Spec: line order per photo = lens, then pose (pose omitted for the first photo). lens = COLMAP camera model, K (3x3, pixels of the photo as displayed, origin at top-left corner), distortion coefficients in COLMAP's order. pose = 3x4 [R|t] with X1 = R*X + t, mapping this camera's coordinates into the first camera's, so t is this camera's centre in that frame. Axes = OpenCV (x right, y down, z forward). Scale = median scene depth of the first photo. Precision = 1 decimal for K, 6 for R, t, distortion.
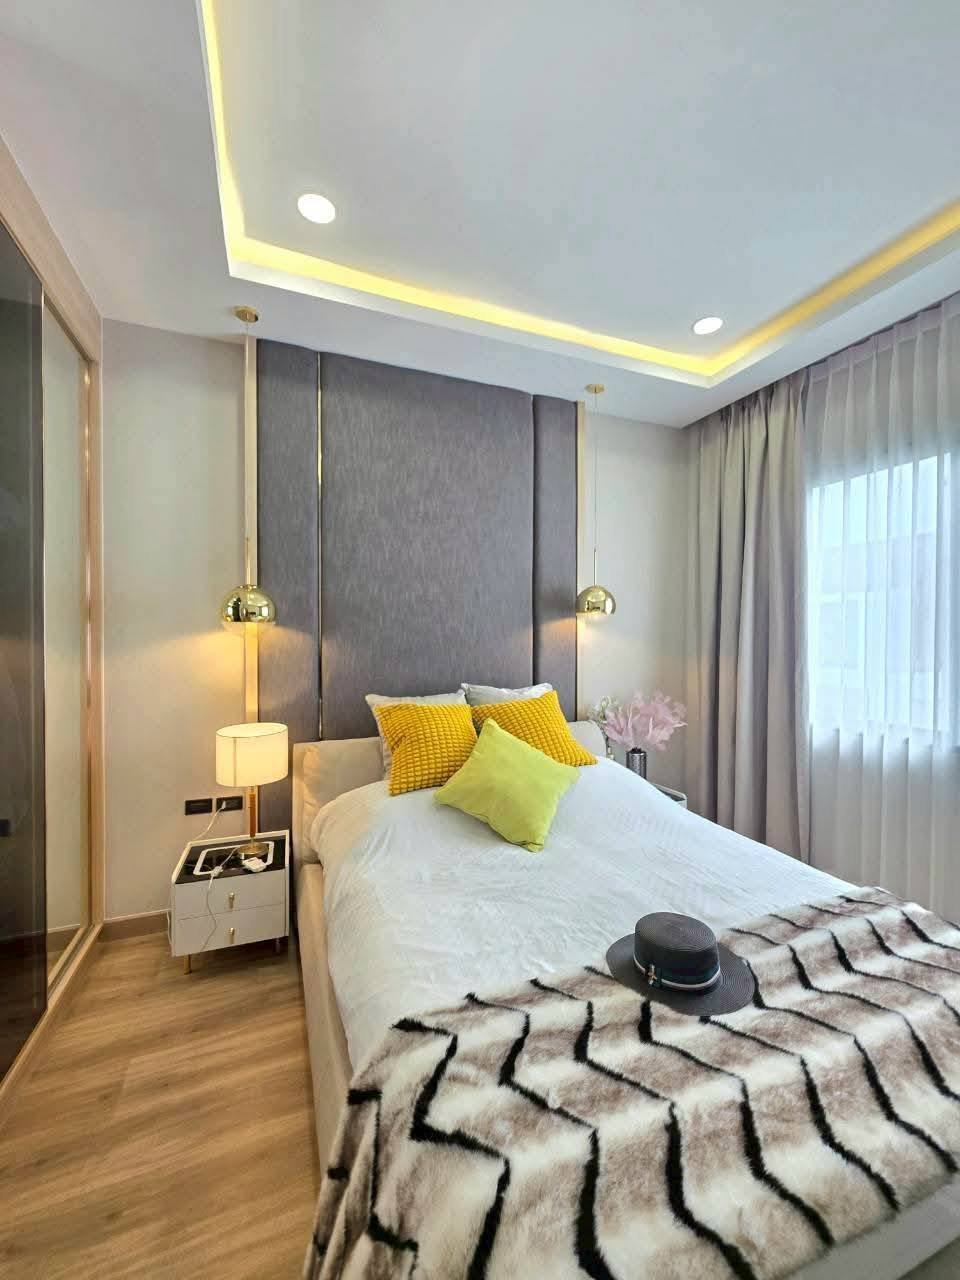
lens RADIAL K [[520.1, 0, 483.7], [0, 520.1, 636.4], [0, 0, 1]] dist [0.002403, -0.000004]
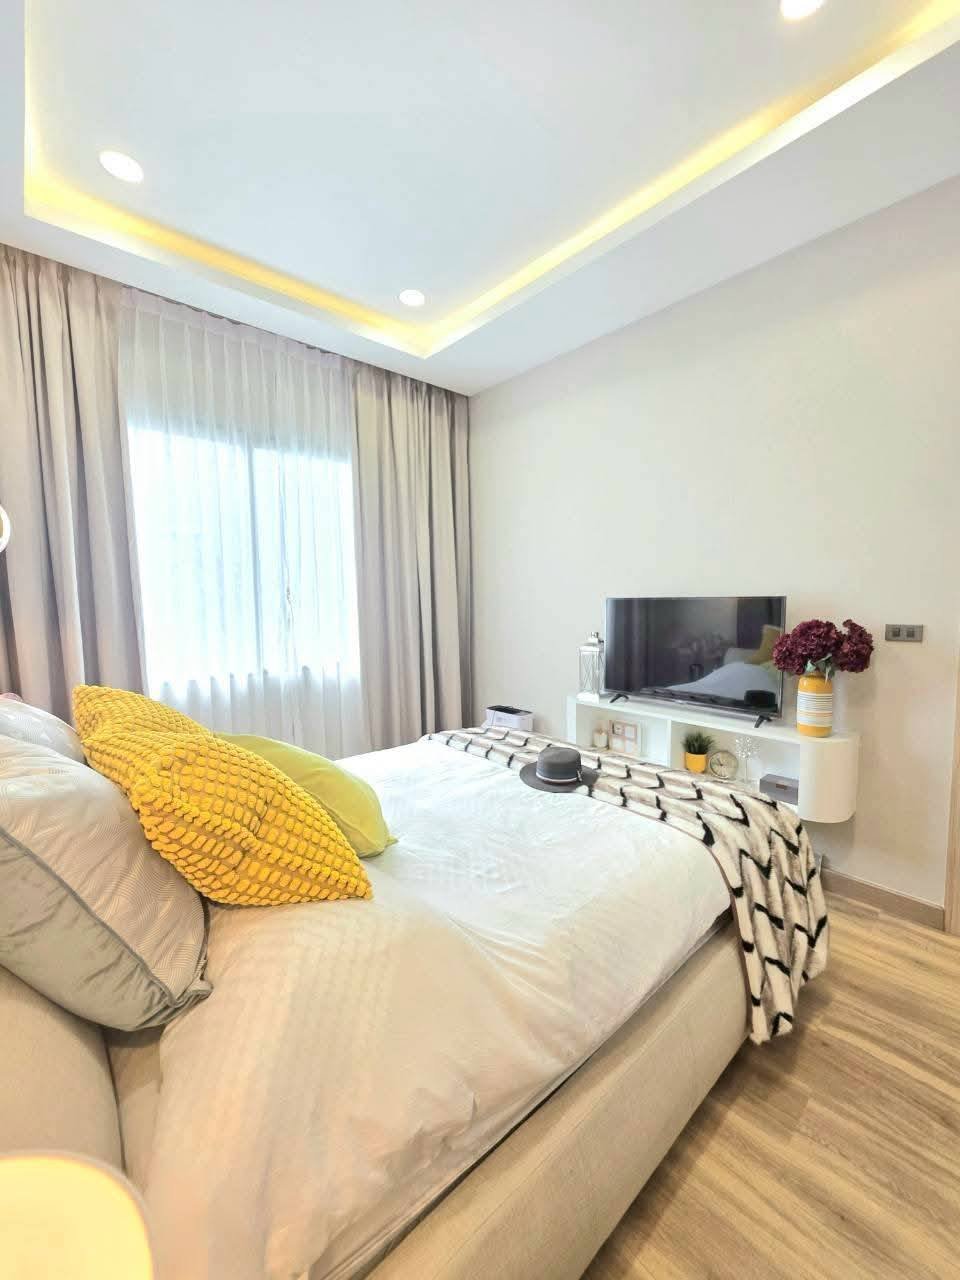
lens RADIAL K [[520.1, 0, 483.7], [0, 520.1, 636.4], [0, 0, 1]] dist [0.002403, -0.000004]
pose [[-0.340016, -0.069499, 0.937848, -0.528987], [0.023194, 0.996342, 0.082243, 0.024542], [-0.940133, 0.049717, -0.337161, 0.861883]]
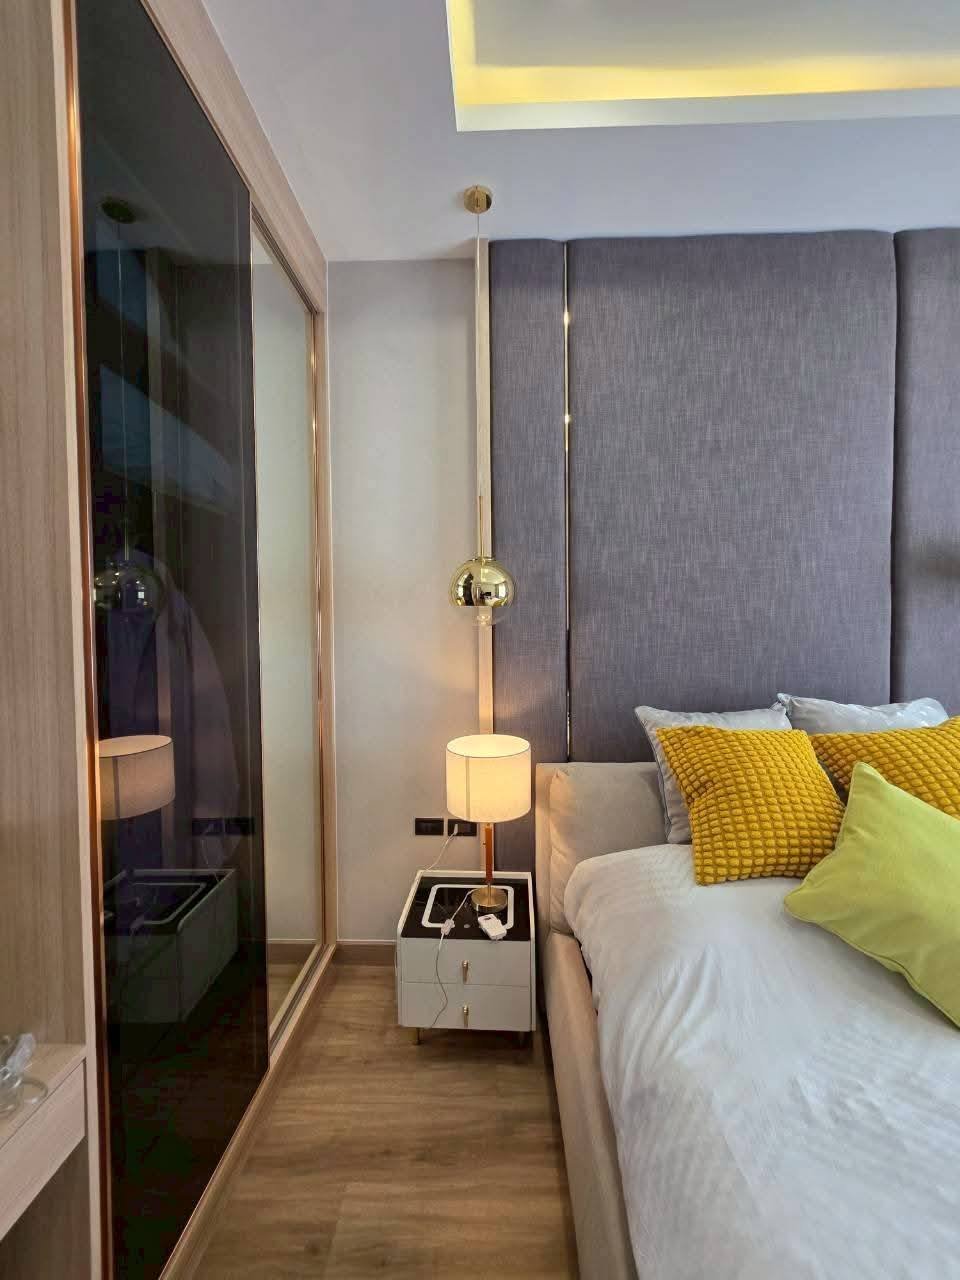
lens RADIAL K [[520.1, 0, 483.7], [0, 520.1, 636.4], [0, 0, 1]] dist [0.002403, -0.000004]
pose [[0.916345, 0.003067, -0.400379, -0.137984], [0.006753, 0.999710, 0.023115, 0.000363], [0.400334, -0.023885, 0.916058, 0.287217]]
